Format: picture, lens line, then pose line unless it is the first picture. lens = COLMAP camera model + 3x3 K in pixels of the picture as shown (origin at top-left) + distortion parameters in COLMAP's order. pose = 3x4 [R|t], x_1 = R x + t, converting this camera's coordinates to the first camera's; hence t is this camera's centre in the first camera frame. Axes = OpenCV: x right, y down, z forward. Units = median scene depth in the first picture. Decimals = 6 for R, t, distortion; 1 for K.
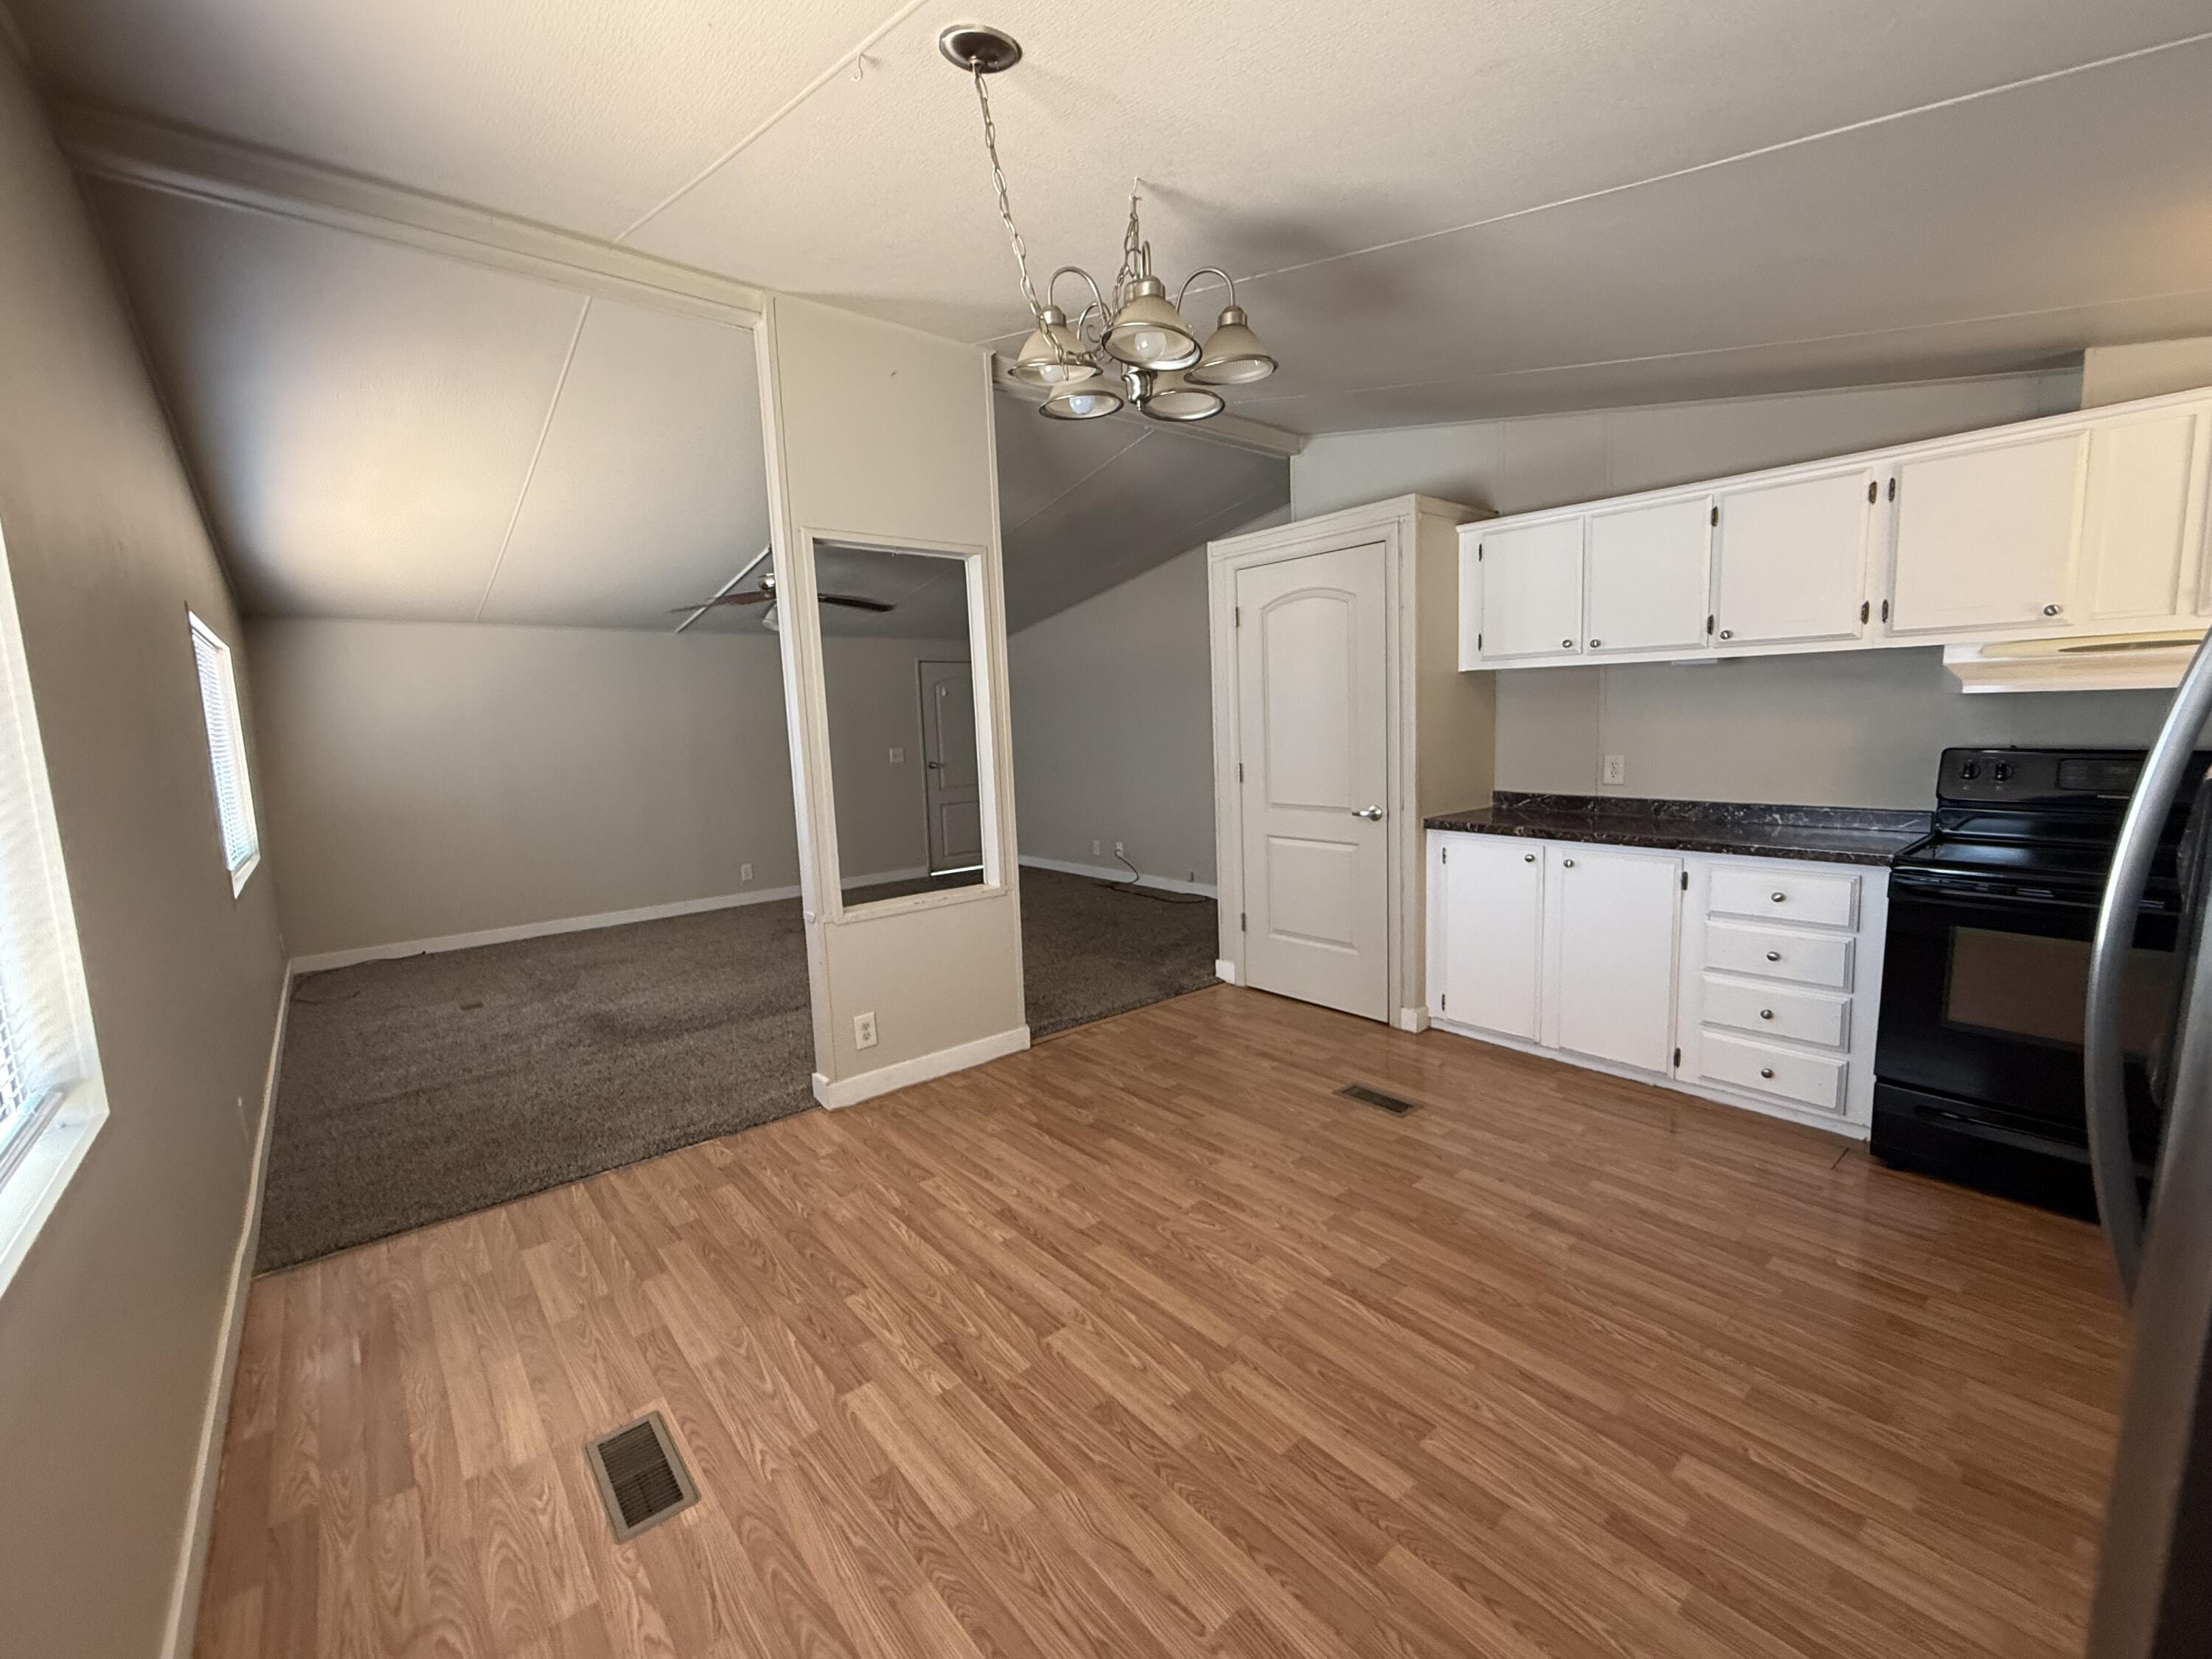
lens RADIAL K [[921.6, 0, 1106.0], [0, 921.6, 829.5], [0, 0, 1]] dist [-0.001698, 0.000099]
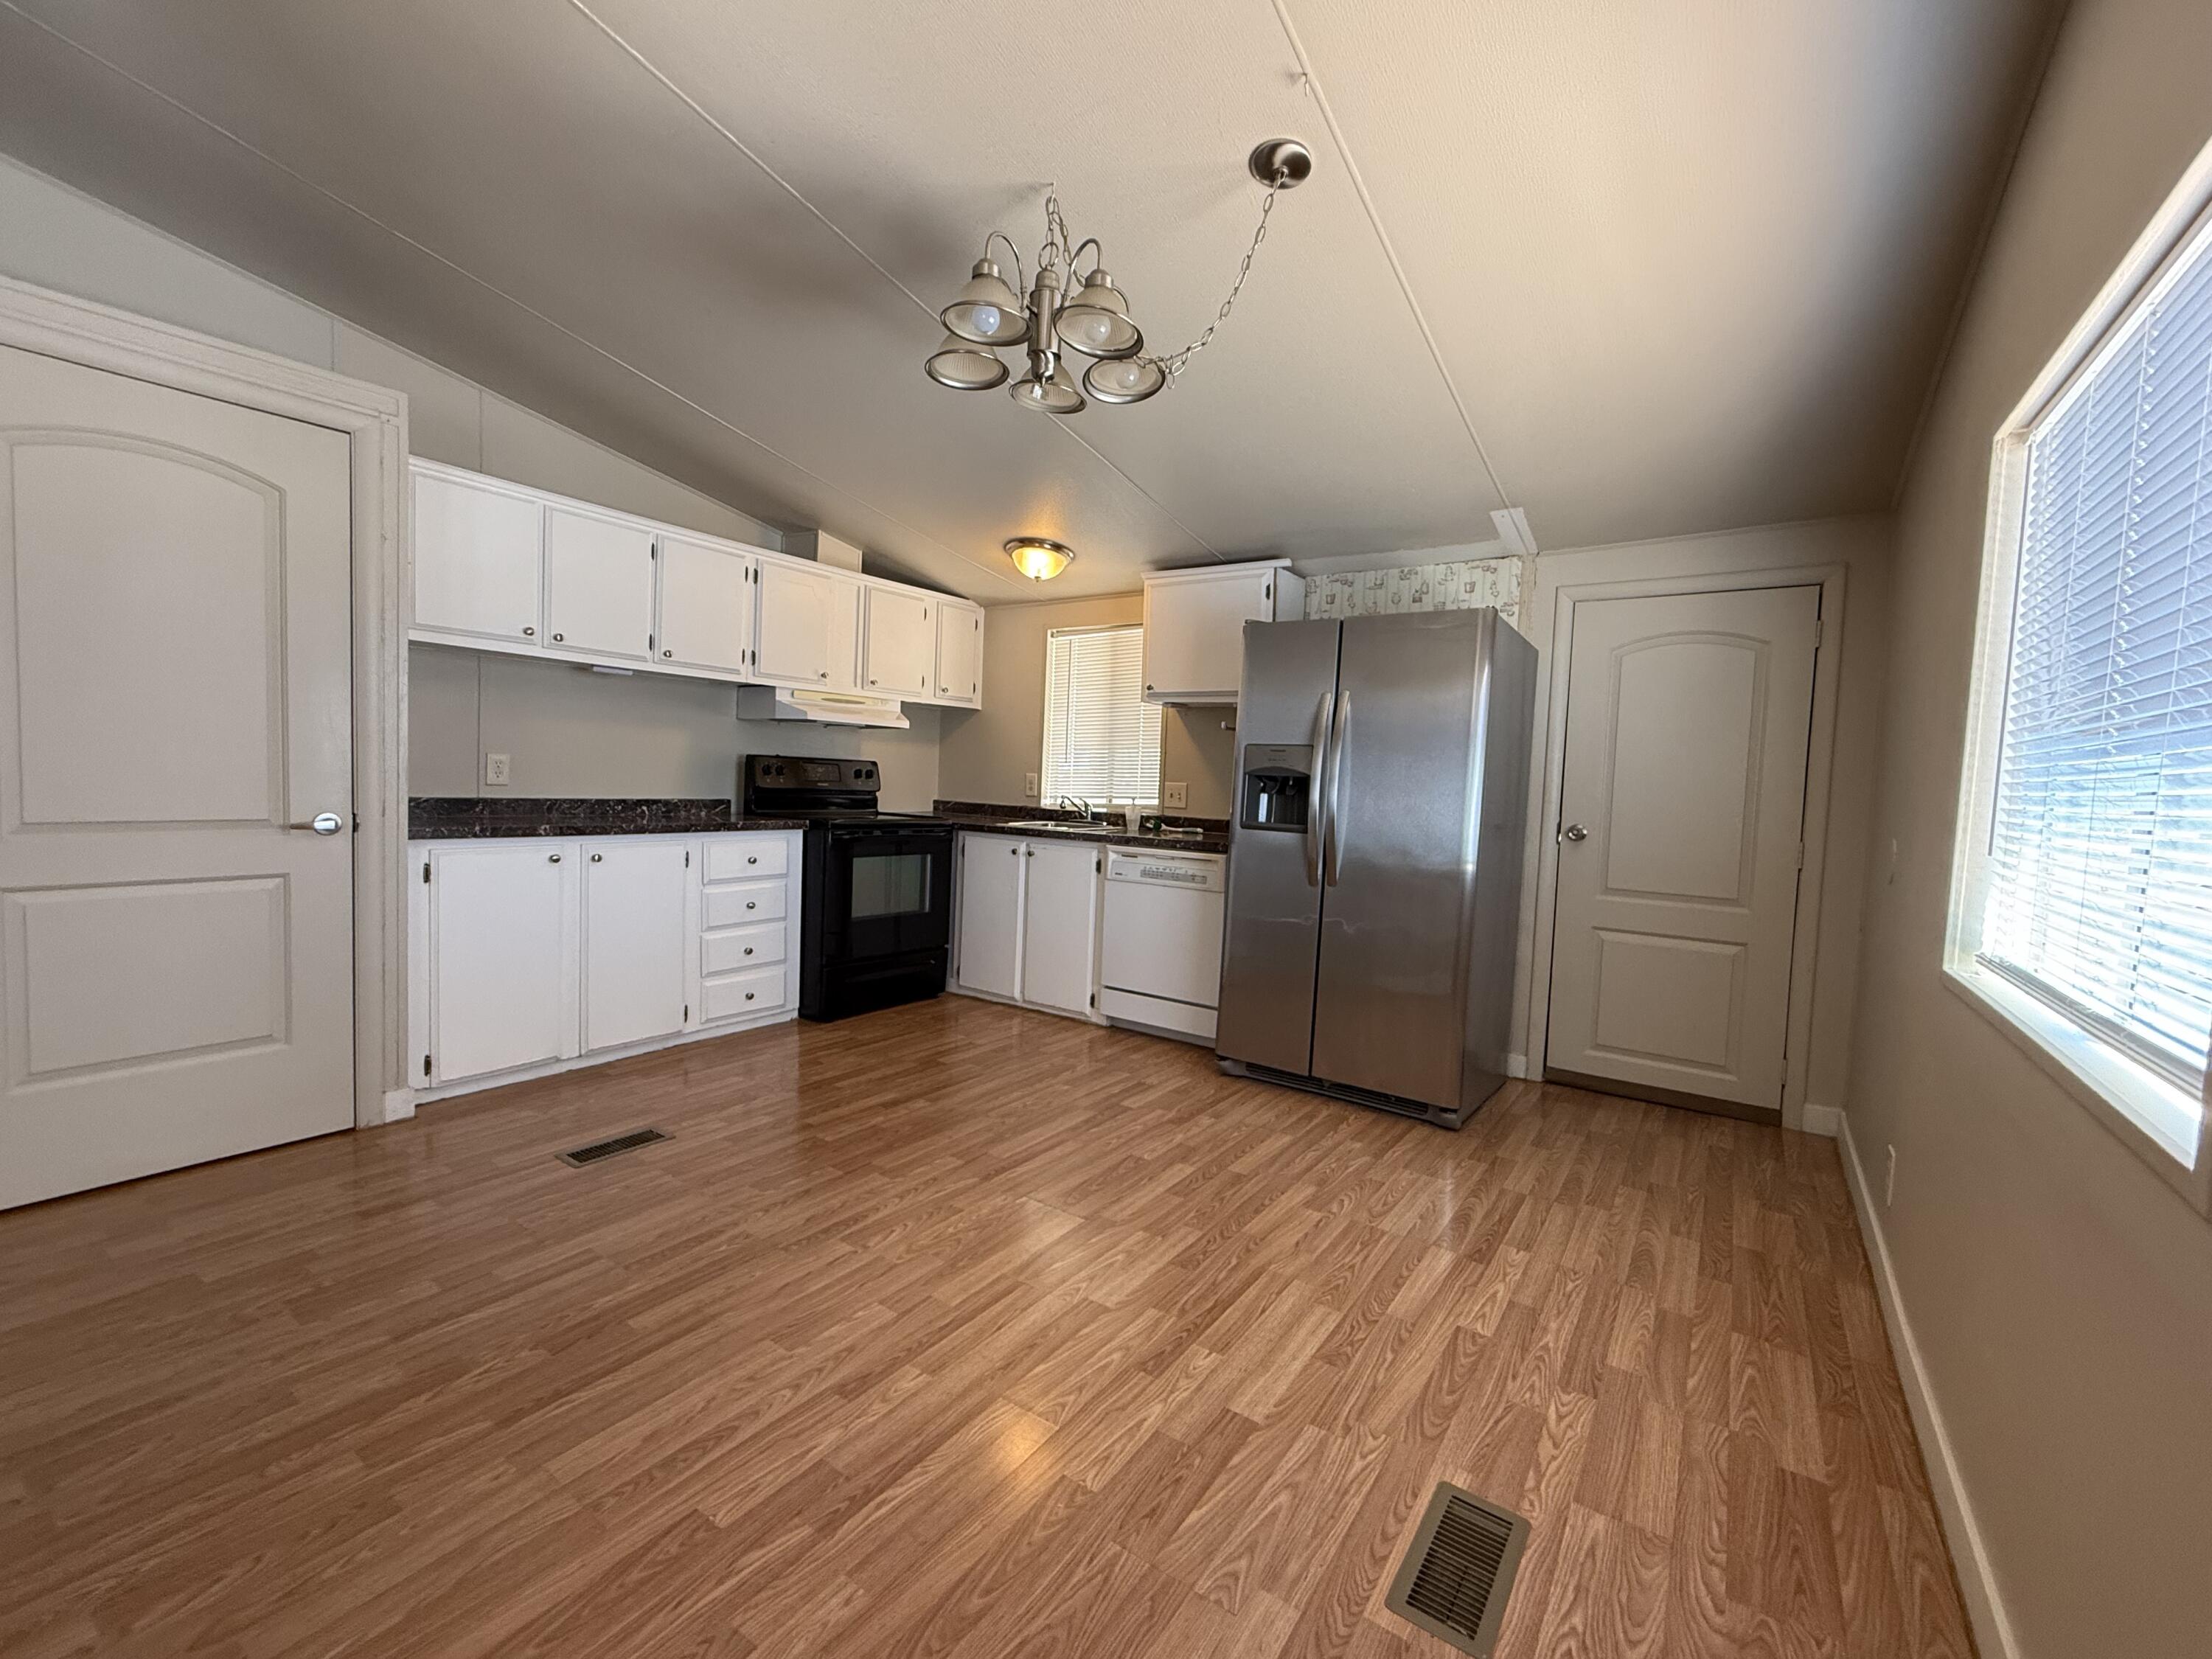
lens RADIAL K [[921.6, 0, 1106.0], [0, 921.6, 829.5], [0, 0, 1]] dist [-0.001698, 0.000099]
pose [[-0.264373, -0.030721, 0.963931, -0.972401], [0.090704, 0.994270, 0.056565, 0.000000], [-0.960146, 0.102387, -0.260071, 1.193942]]
